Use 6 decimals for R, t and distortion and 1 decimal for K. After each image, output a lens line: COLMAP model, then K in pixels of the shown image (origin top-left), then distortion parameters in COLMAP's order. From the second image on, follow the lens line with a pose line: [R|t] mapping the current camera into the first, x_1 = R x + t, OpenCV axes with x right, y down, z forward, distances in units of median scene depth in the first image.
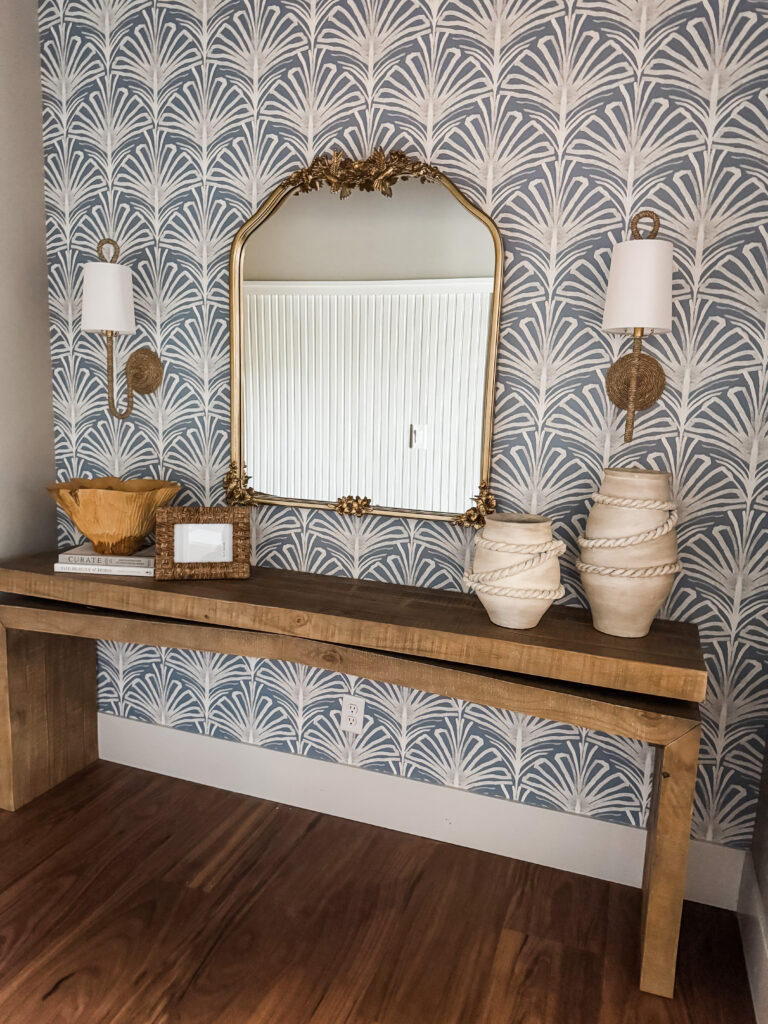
lens RADIAL K [[721.2, 0, 384.0], [0, 721.2, 512.0], [0, 0, 1]] dist [0.157010, -0.357656]
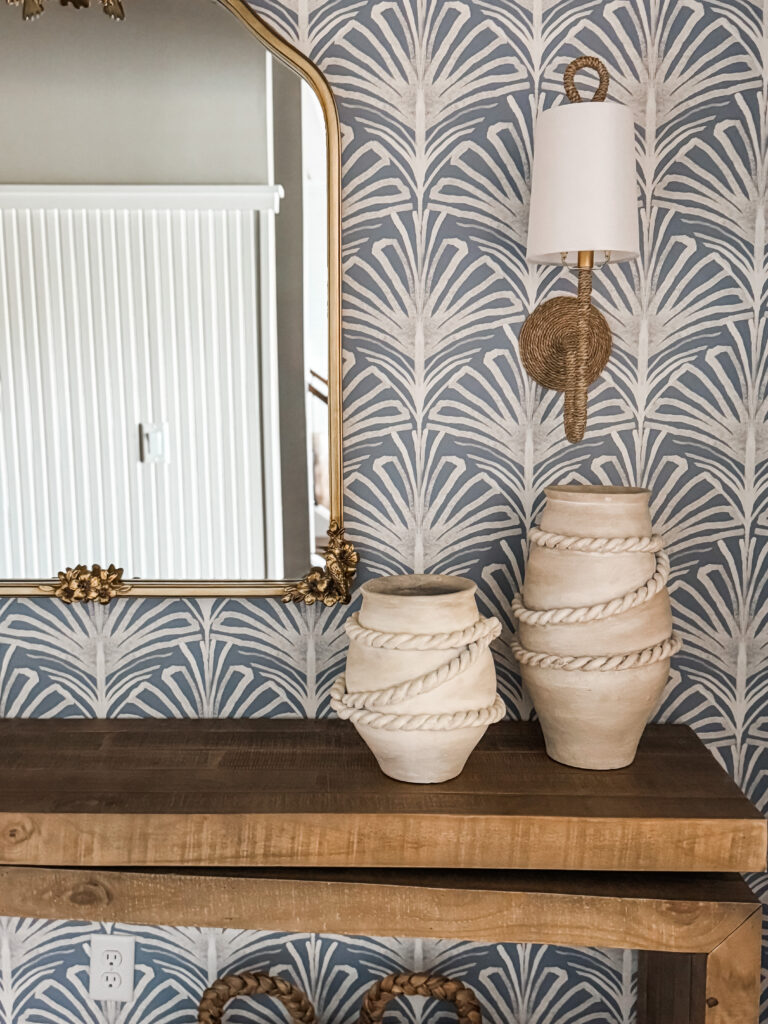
lens RADIAL K [[1026.9, 0, 385.9], [0, 1026.9, 507.5], [0, 0, 1]] dist [0.163784, -0.351303]
pose [[0.946353, -0.074610, 0.314403, -0.081296], [0.083720, 0.996368, -0.015551, -0.038587], [-0.312100, 0.041039, 0.949162, 0.221487]]
